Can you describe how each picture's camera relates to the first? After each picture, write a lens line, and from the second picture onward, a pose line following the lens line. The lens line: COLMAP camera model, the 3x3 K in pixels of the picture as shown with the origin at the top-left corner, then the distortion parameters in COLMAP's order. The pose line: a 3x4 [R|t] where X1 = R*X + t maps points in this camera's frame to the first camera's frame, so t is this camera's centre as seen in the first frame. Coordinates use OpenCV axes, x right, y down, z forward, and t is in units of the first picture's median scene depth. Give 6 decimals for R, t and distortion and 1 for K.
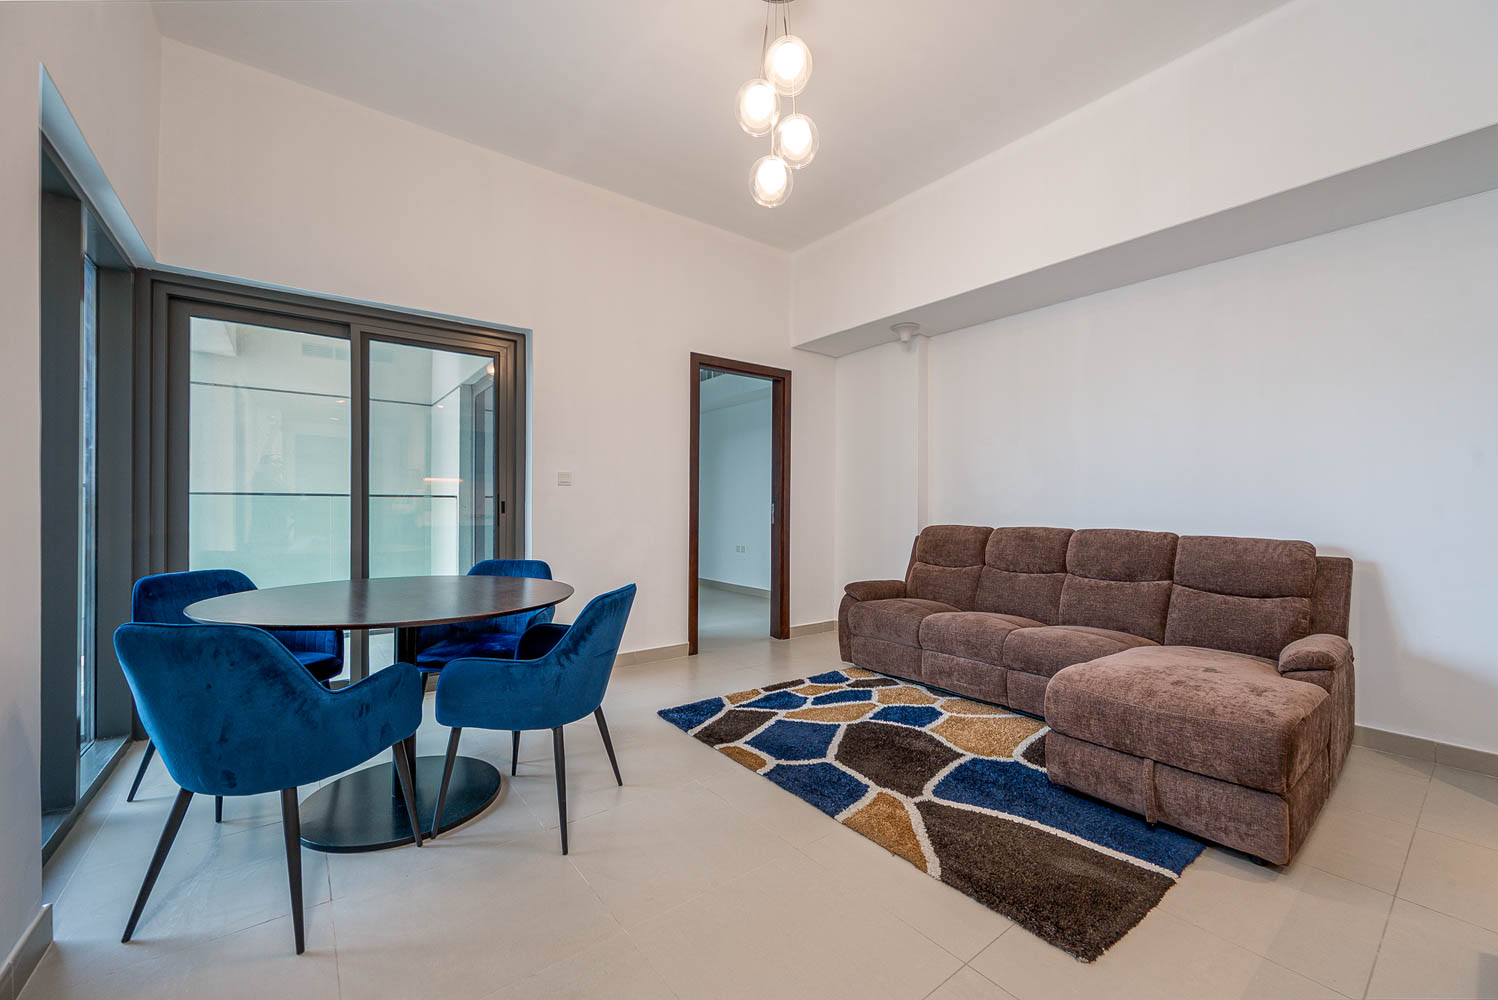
lens RADIAL K [[588.4, 0, 723.9], [0, 588.4, 509.0], [0, 0, 1]] dist [-0.000056, -0.000130]
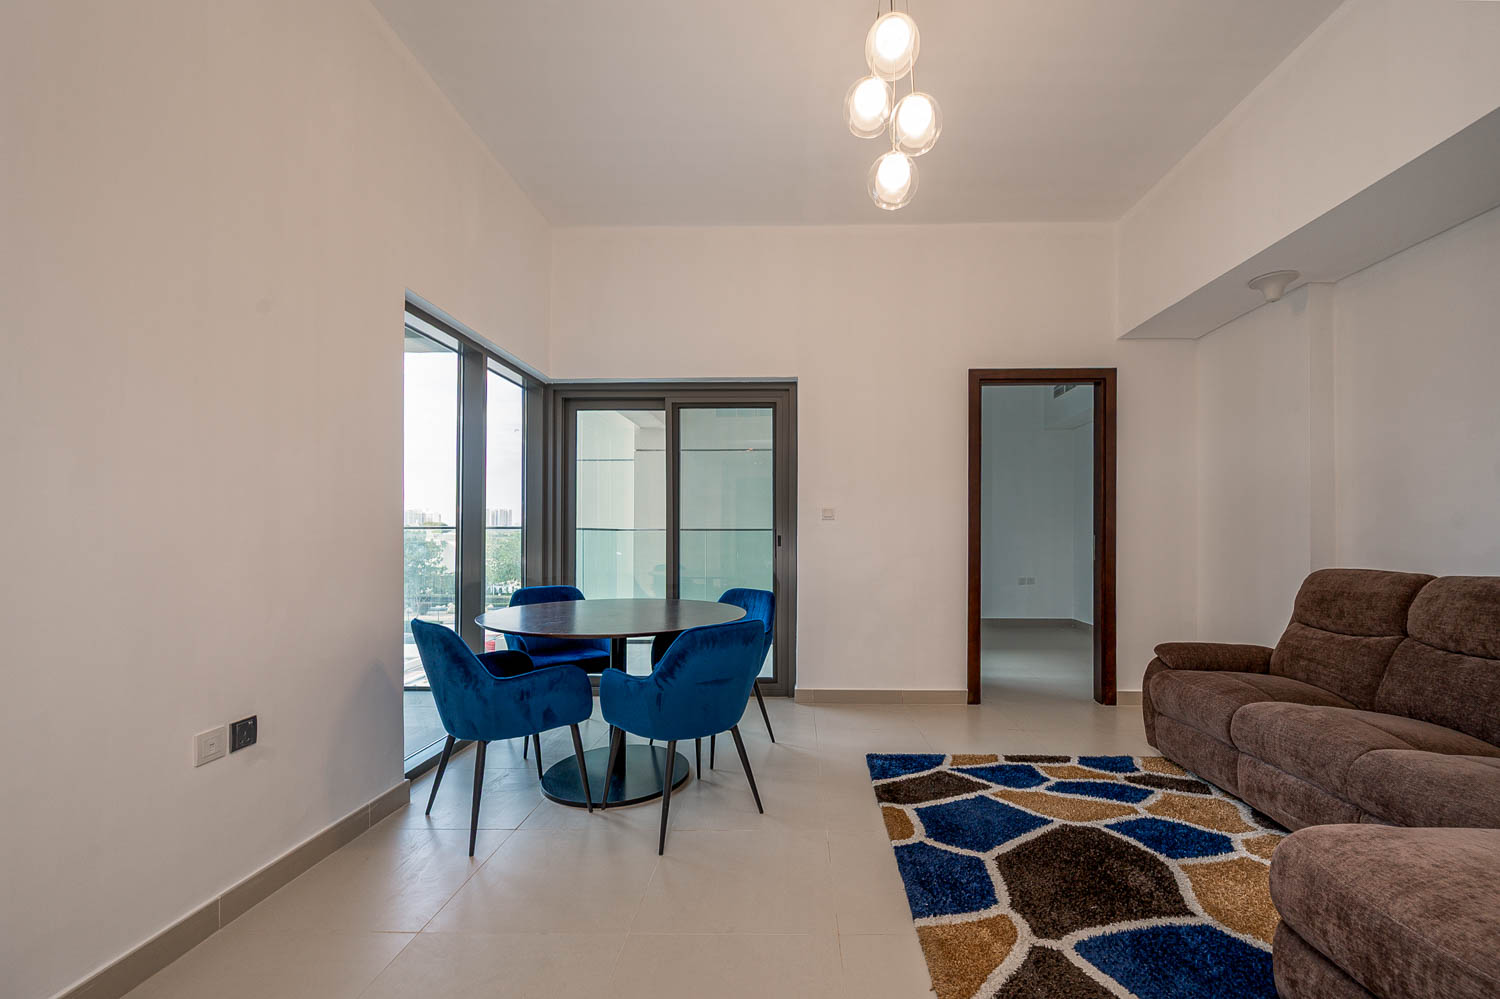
lens RADIAL K [[580.3, 0, 750.2], [0, 580.3, 532.6], [0, 0, 1]] dist [-0.000219, 0.000031]
pose [[0.795138, -0.007910, -0.606376, 0.296971], [0.003165, 0.999955, -0.008894, -0.010802], [0.606420, 0.005153, 0.795128, 0.118135]]
